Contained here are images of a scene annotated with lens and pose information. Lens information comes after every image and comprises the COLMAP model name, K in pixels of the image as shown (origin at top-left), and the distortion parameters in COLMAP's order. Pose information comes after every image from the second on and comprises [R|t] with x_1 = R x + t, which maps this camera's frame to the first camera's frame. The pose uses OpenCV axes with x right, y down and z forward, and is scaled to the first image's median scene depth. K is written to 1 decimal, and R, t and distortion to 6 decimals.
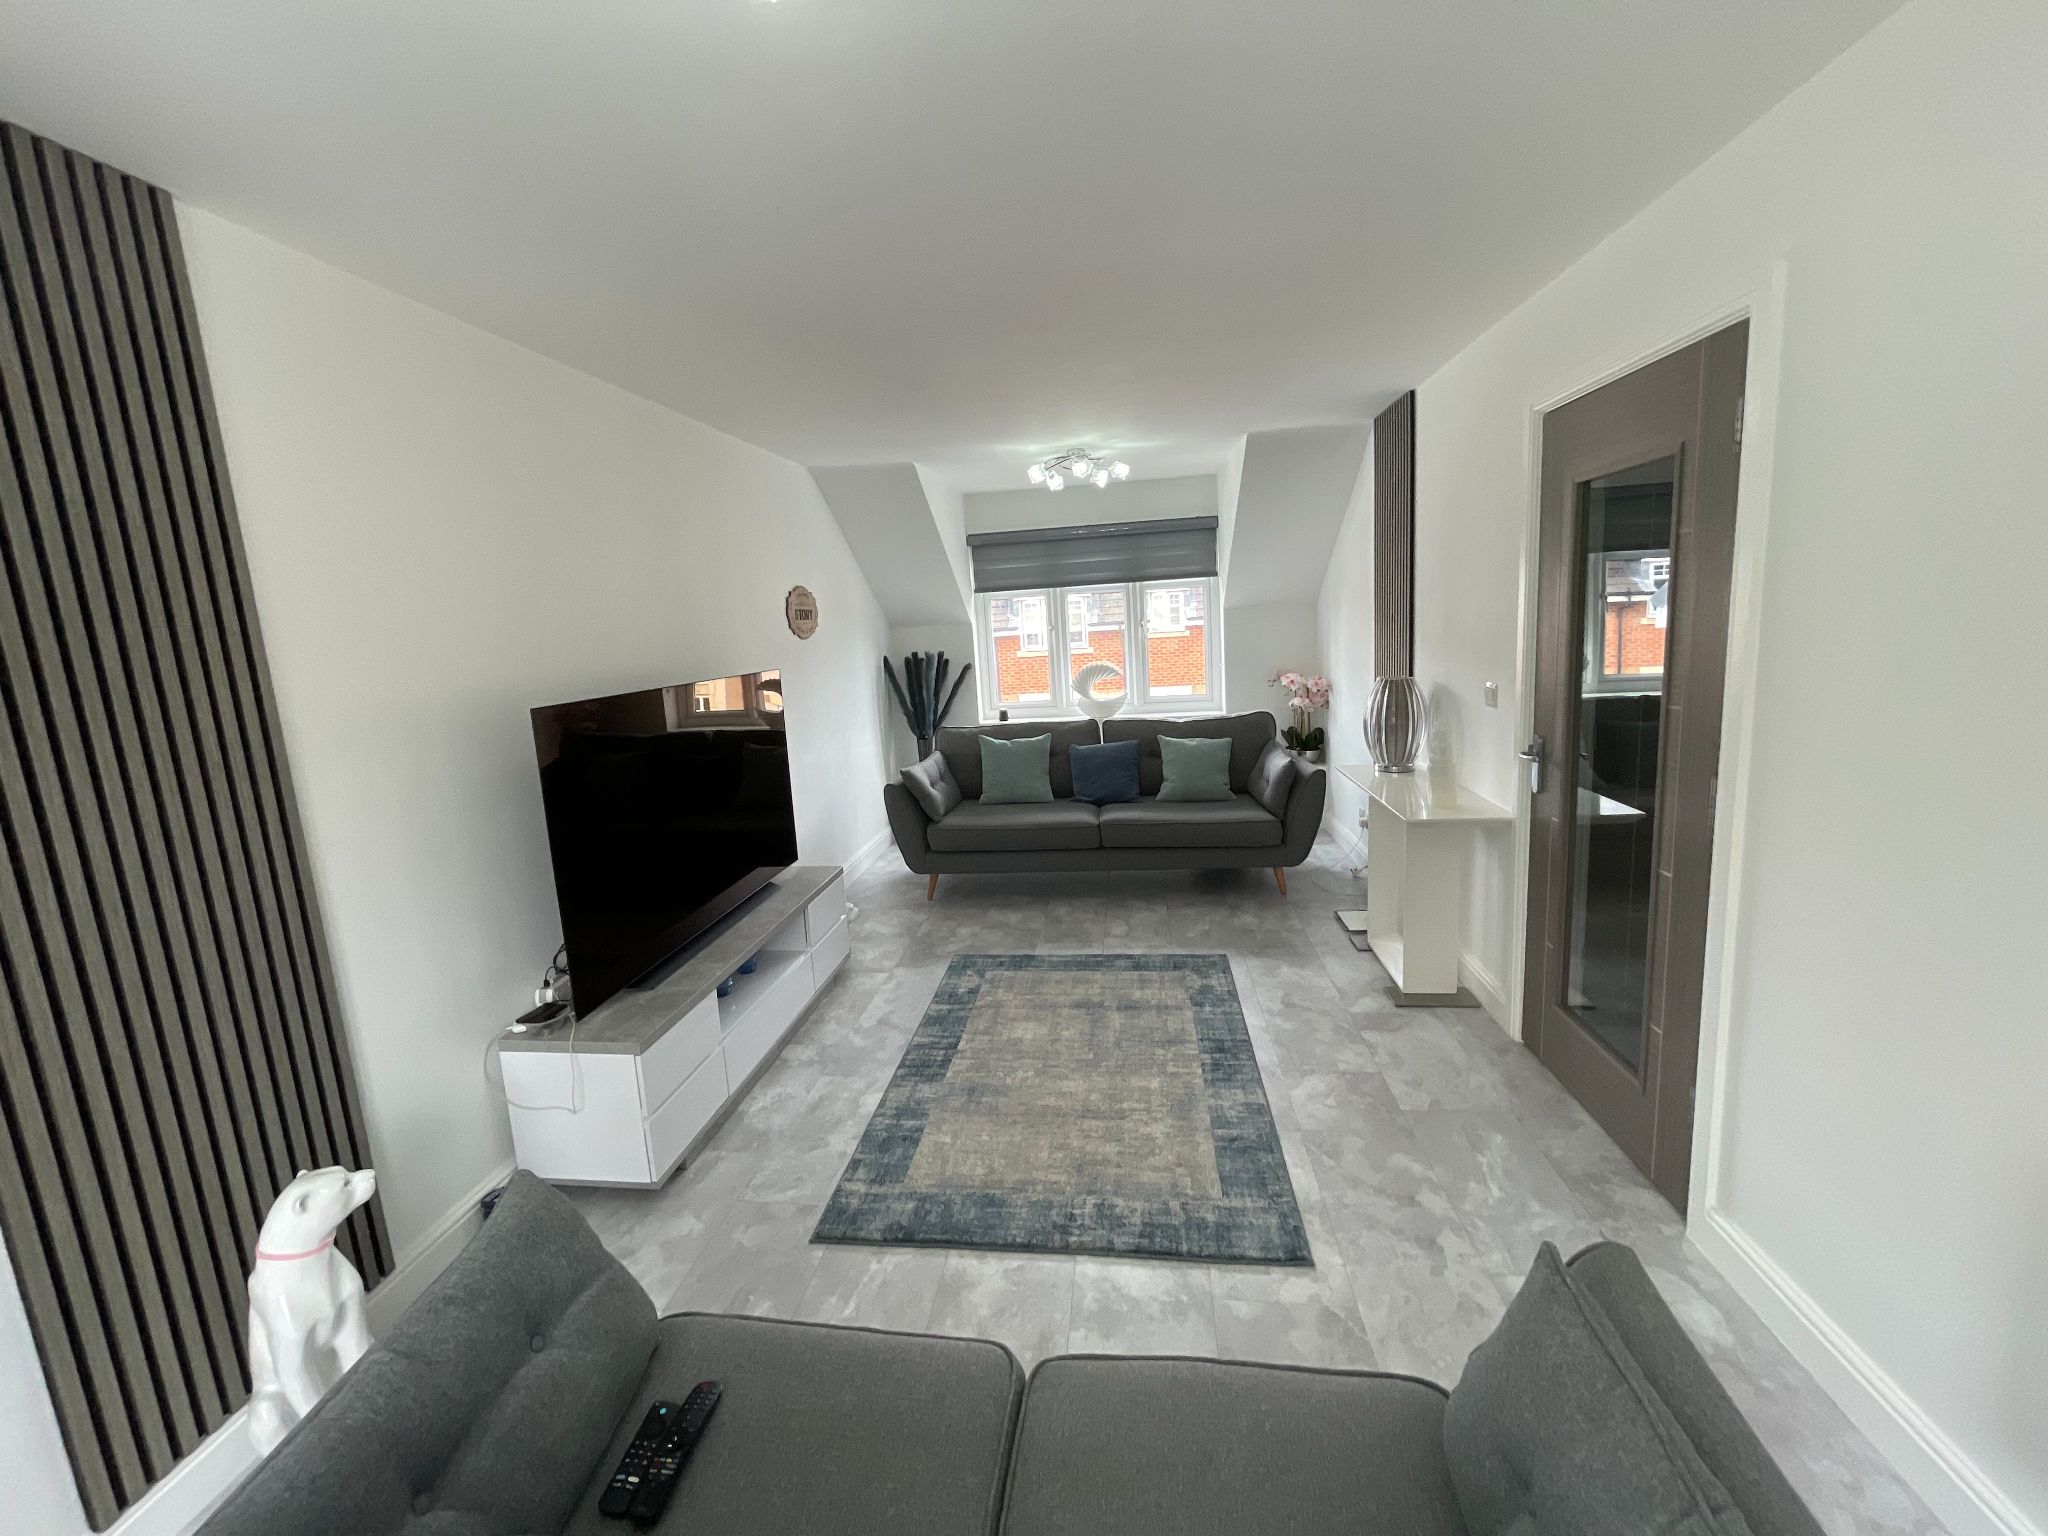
lens RADIAL K [[822.4, 0, 1020.6], [0, 822.4, 746.6], [0, 0, 1]] dist [0.000221, 0.000033]
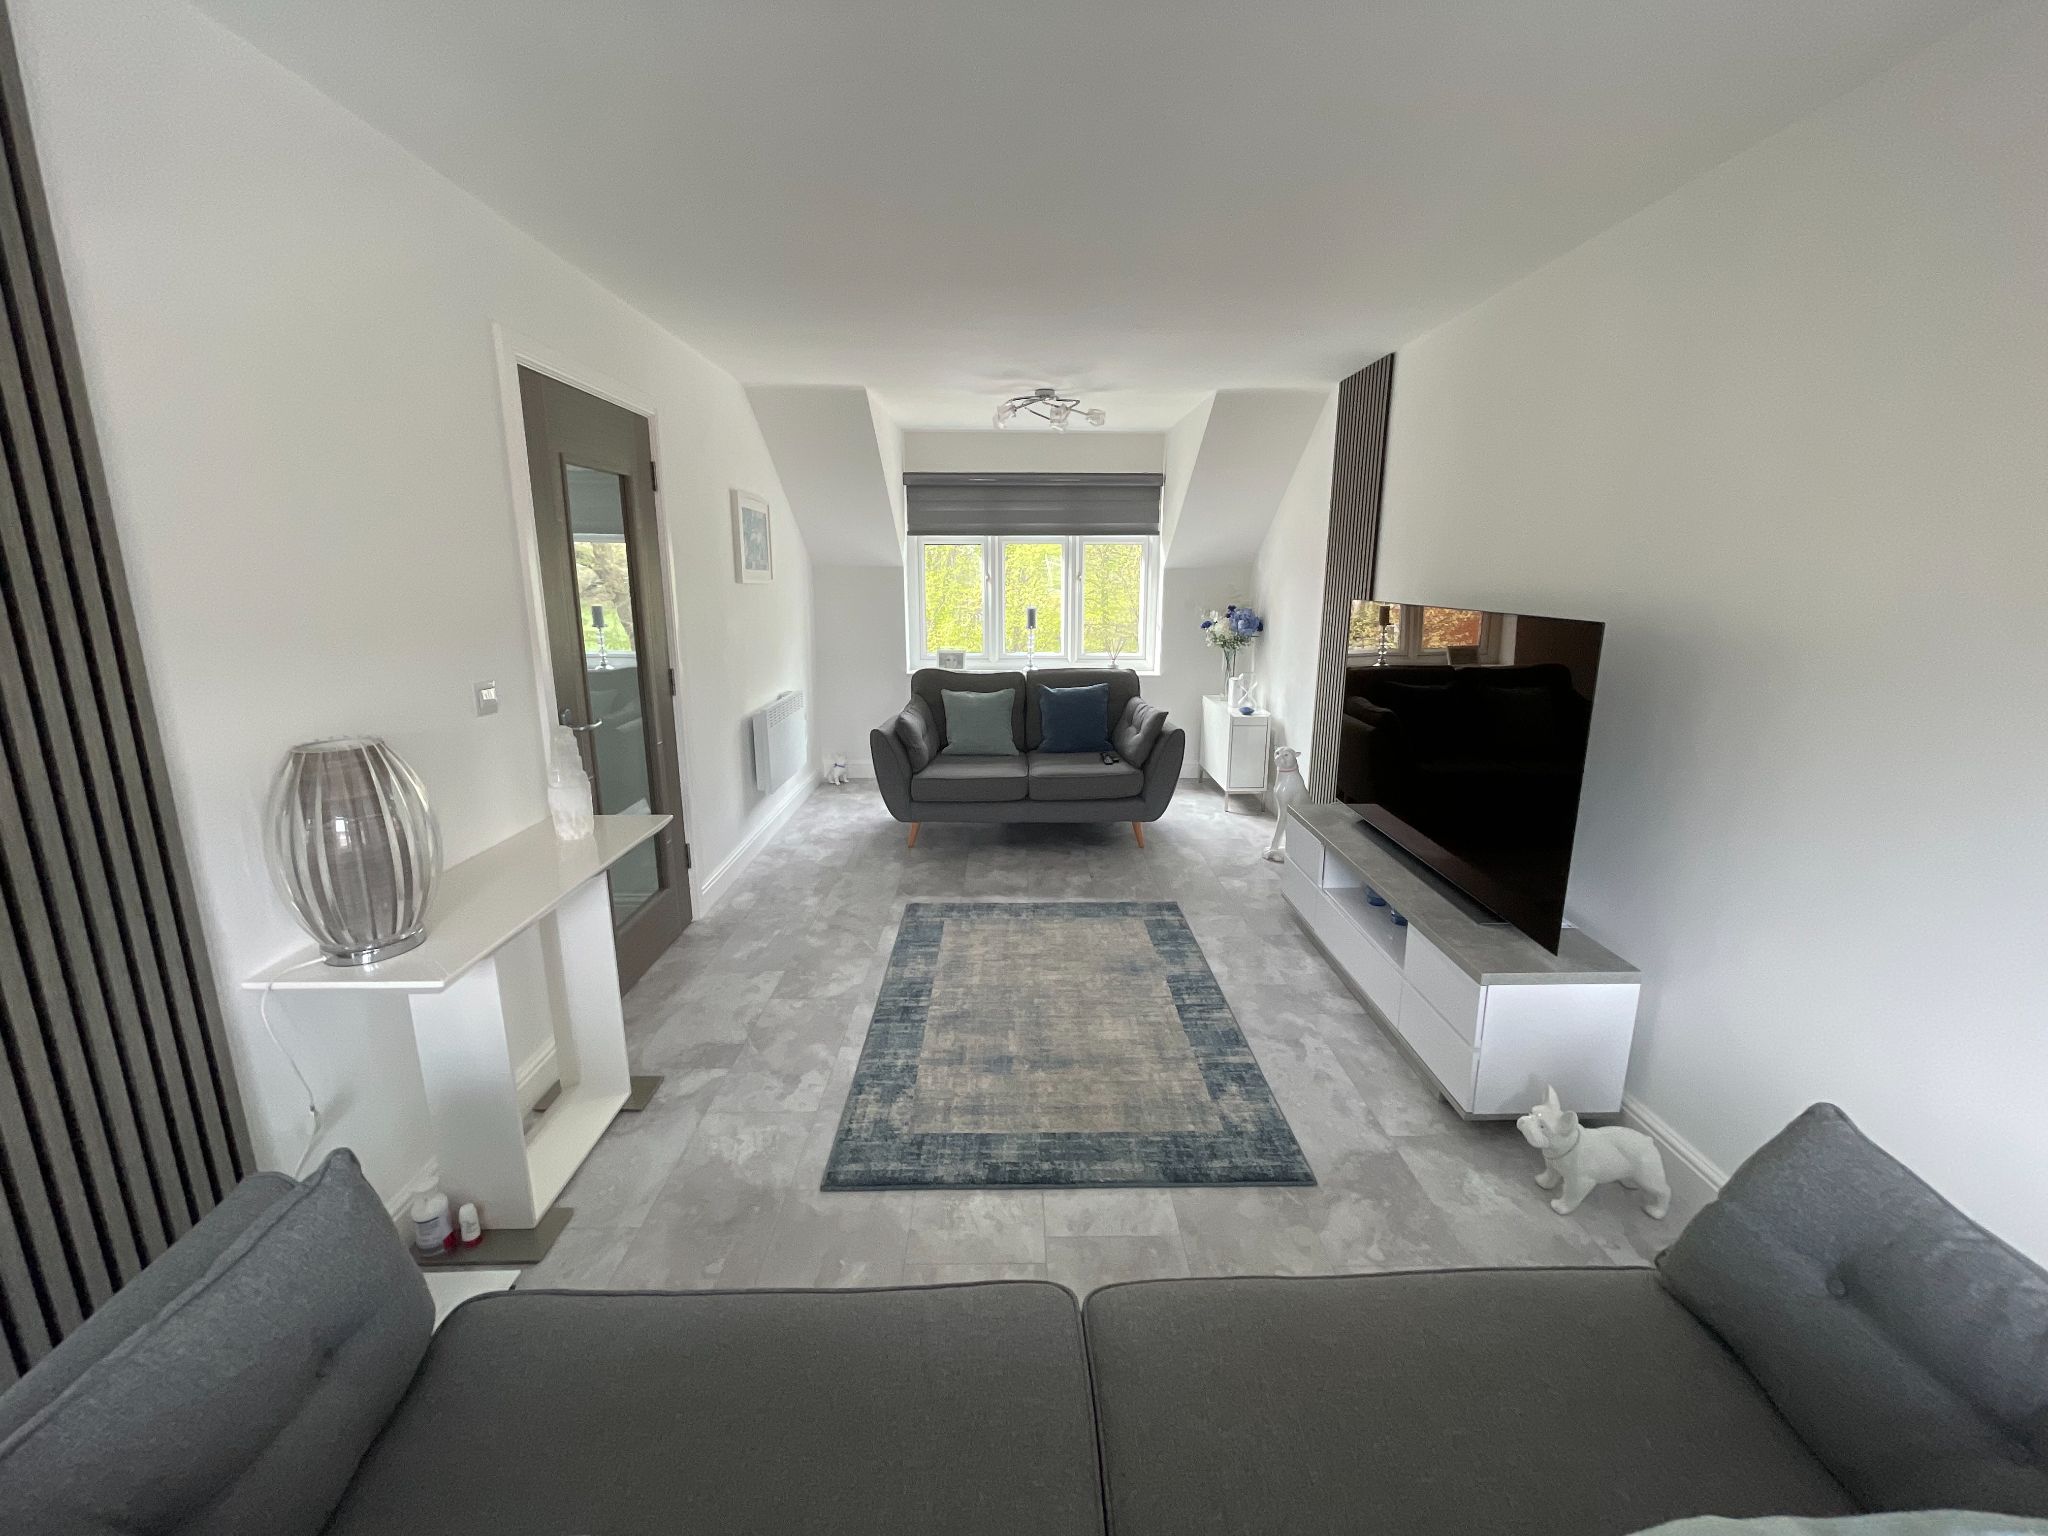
lens RADIAL K [[822.4, 0, 1020.6], [0, 822.4, 746.6], [0, 0, 1]] dist [0.000221, 0.000033]
pose [[-0.988144, 0.085331, -0.127632, 0.195736], [0.033087, 0.930145, 0.365699, -0.269308], [0.149922, 0.357140, -0.921941, 1.722918]]
